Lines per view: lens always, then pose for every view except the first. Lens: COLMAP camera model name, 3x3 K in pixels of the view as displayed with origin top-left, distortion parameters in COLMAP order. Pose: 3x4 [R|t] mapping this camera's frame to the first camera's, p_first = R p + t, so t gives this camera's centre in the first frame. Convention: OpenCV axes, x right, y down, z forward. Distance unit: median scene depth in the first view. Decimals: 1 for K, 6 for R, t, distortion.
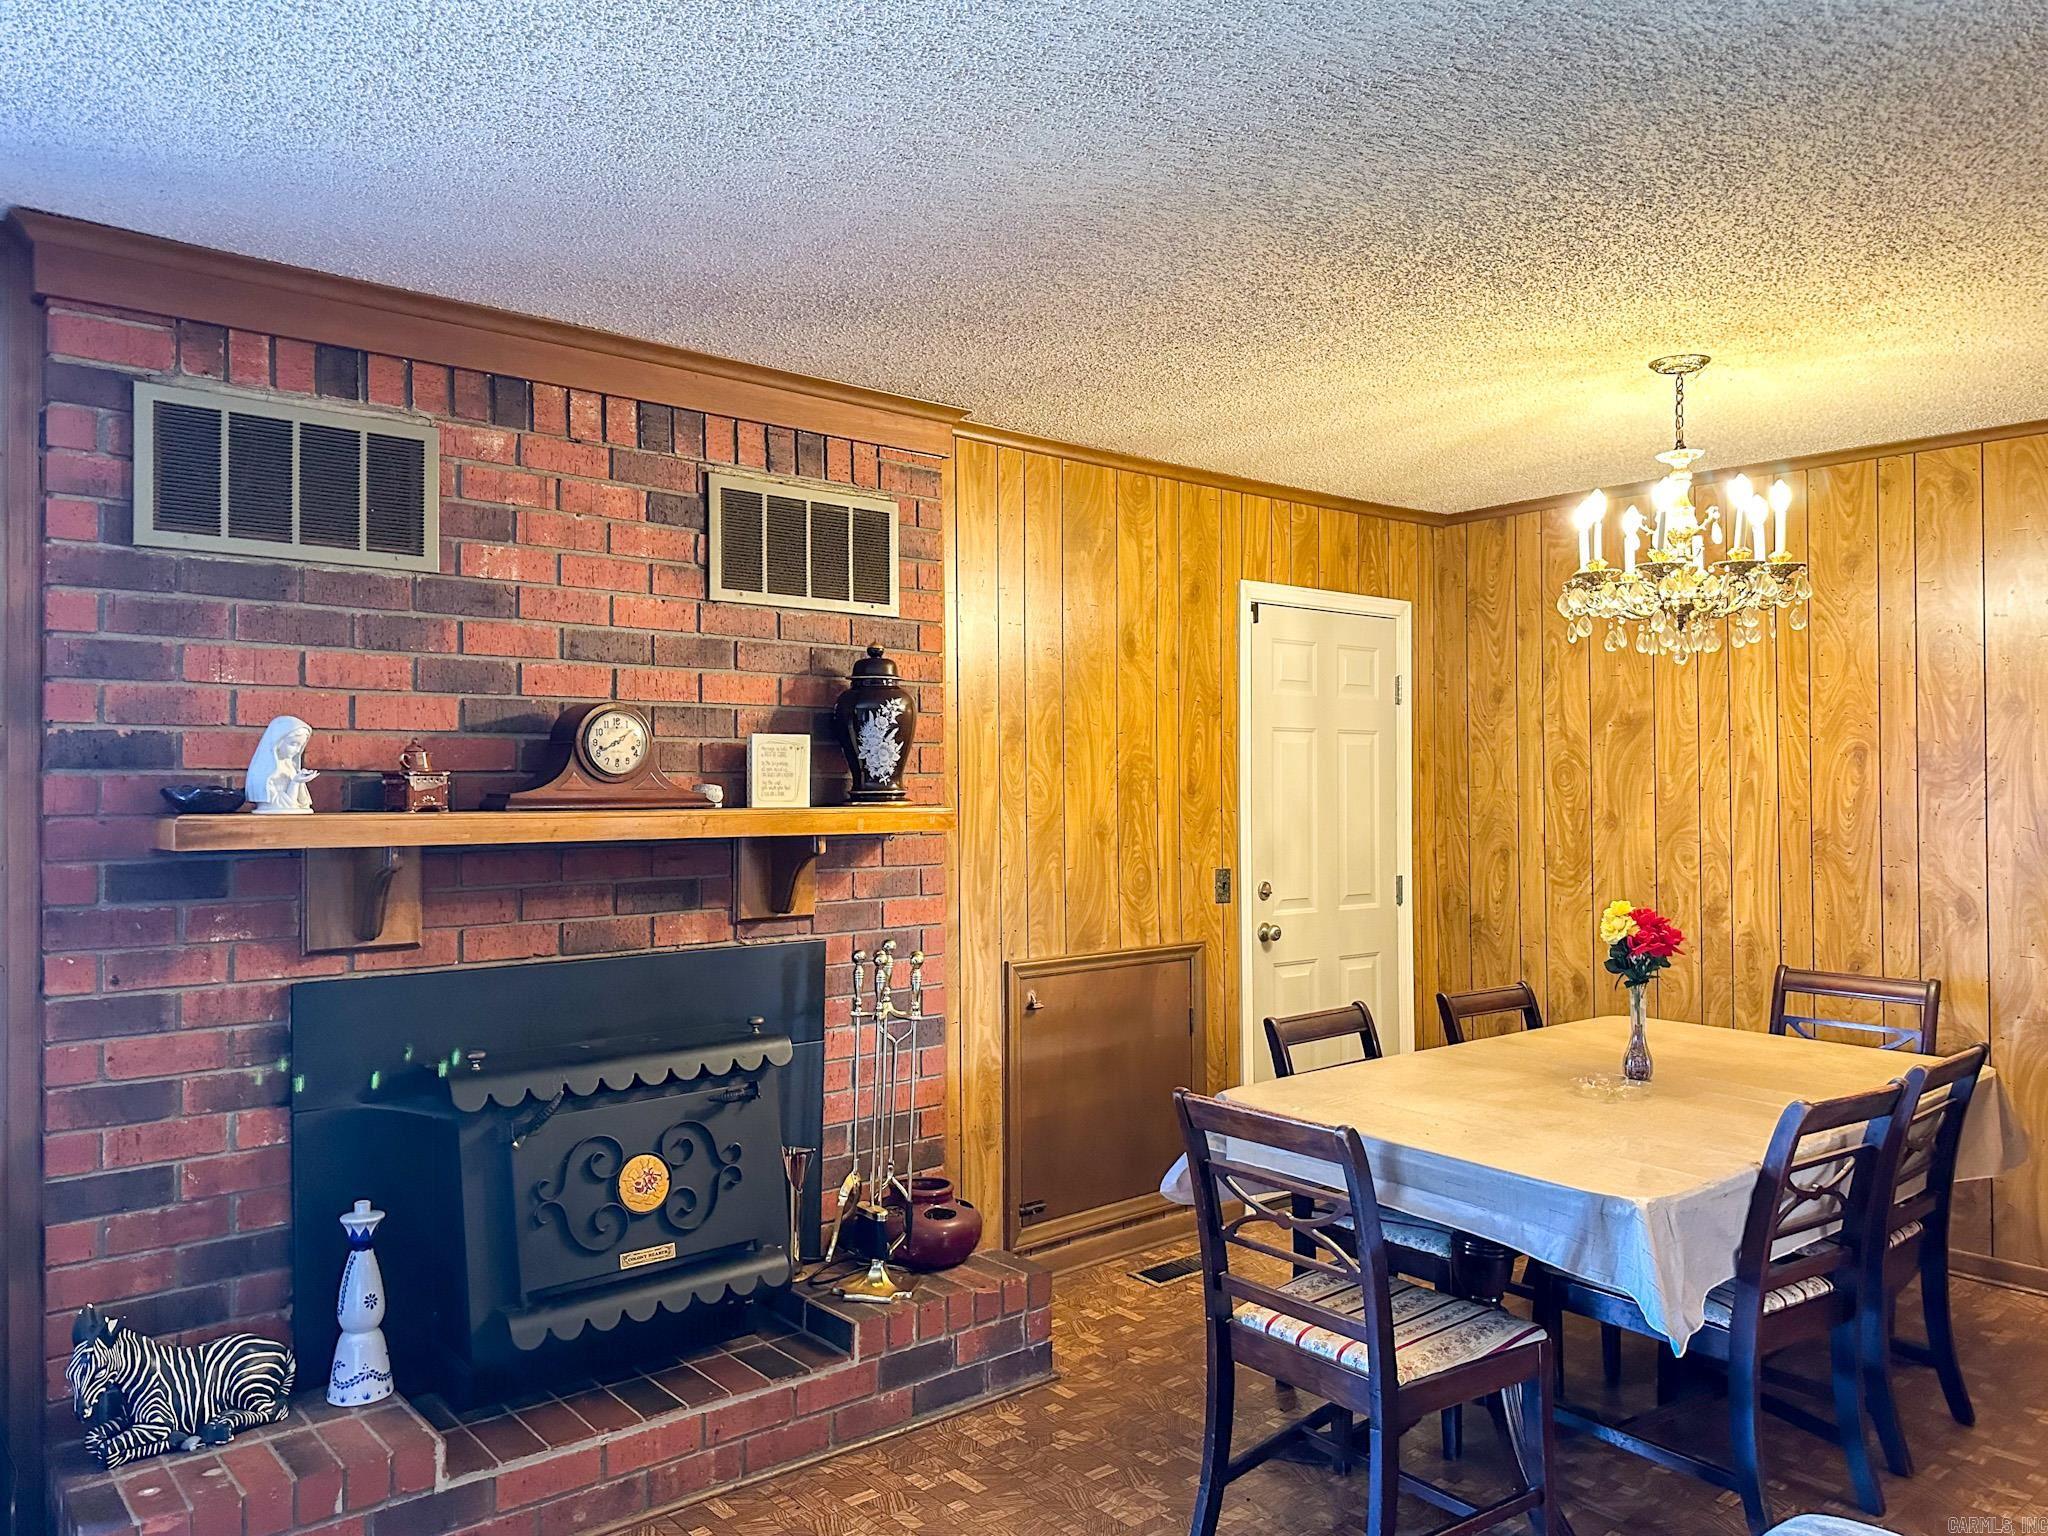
lens RADIAL K [[1449.5, 0, 997.3], [0, 1449.5, 759.0], [0, 0, 1]] dist [0.127777, -0.221824]
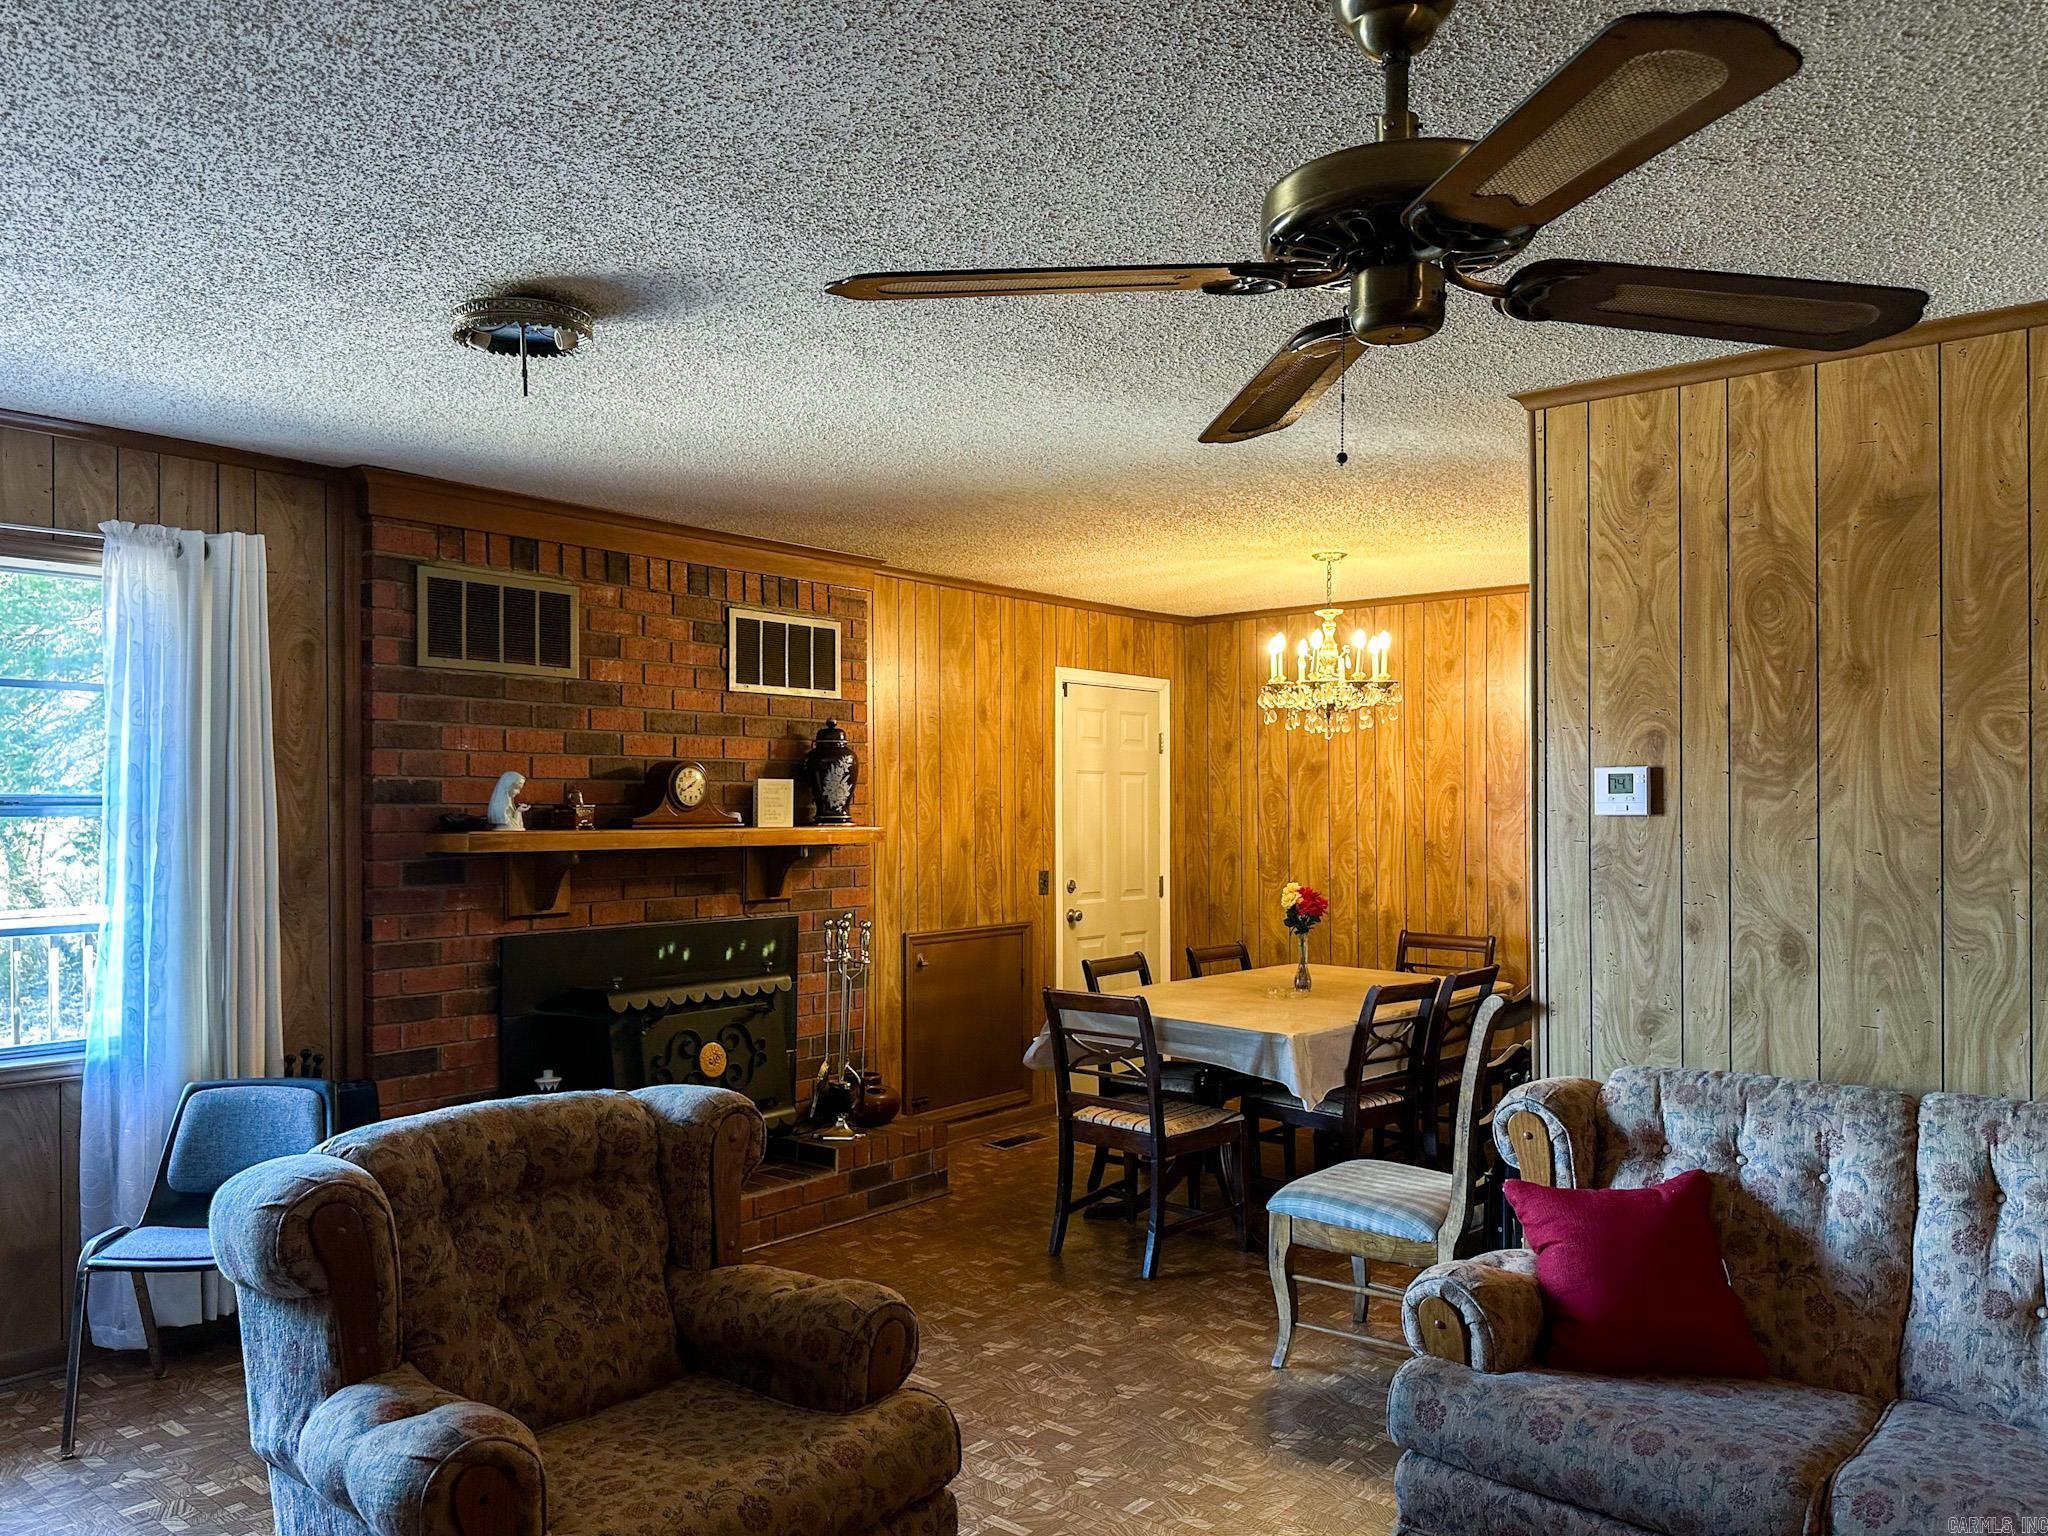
lens RADIAL K [[1433.8, 0, 1024.0], [0, 1433.8, 768.0], [0, 0, 1]] dist [0.079094, -0.116808]
pose [[0.983944, 0.005931, 0.178381, -0.158484], [-0.004206, 0.999941, -0.010046, -0.014488], [-0.178430, 0.009134, 0.983910, -0.522337]]
